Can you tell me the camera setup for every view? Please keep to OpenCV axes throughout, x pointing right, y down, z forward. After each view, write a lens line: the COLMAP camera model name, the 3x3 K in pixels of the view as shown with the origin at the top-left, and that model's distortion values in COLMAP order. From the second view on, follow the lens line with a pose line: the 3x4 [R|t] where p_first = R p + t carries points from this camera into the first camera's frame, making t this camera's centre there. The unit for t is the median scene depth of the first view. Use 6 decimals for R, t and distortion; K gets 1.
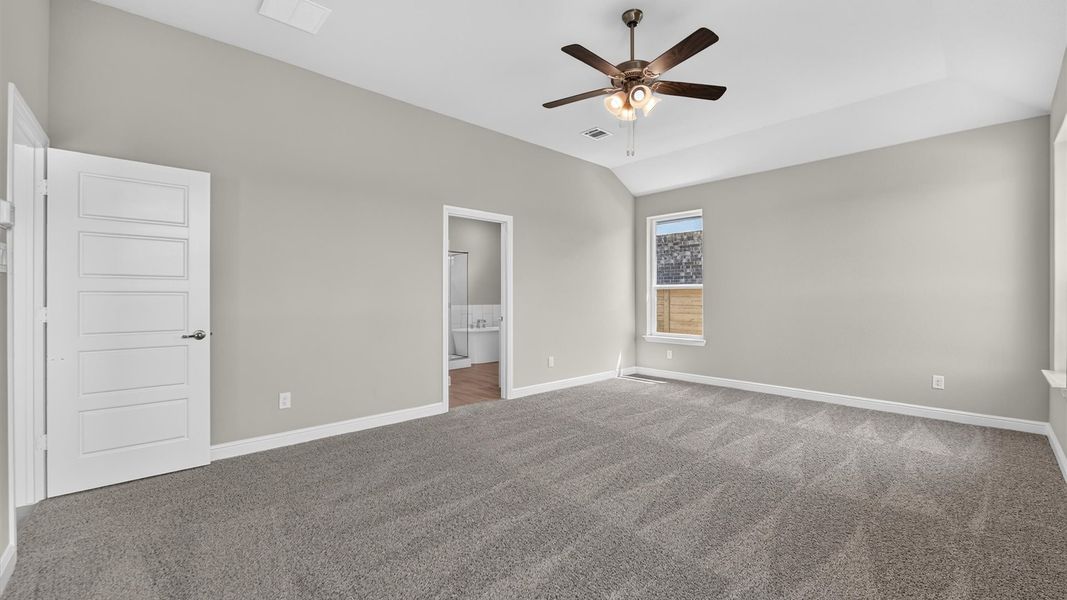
lens RADIAL K [[426.1, 0, 540.9], [0, 426.1, 291.9], [0, 0, 1]] dist [-0.006273, -0.001052]
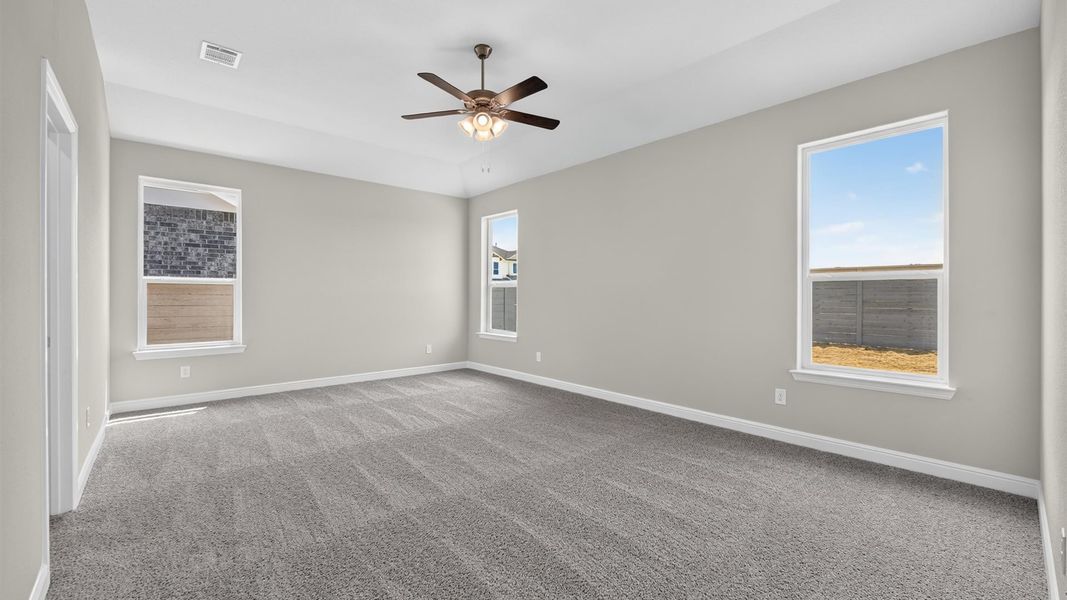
lens RADIAL K [[426.1, 0, 532.0], [0, 426.1, 298.5], [0, 0, 1]] dist [-0.006273, -0.001052]
pose [[0.016897, -0.007207, 0.999831, -0.455061], [-0.017149, 0.999825, 0.007496, 0.003554], [-0.999710, -0.017273, 0.016771, 0.412806]]
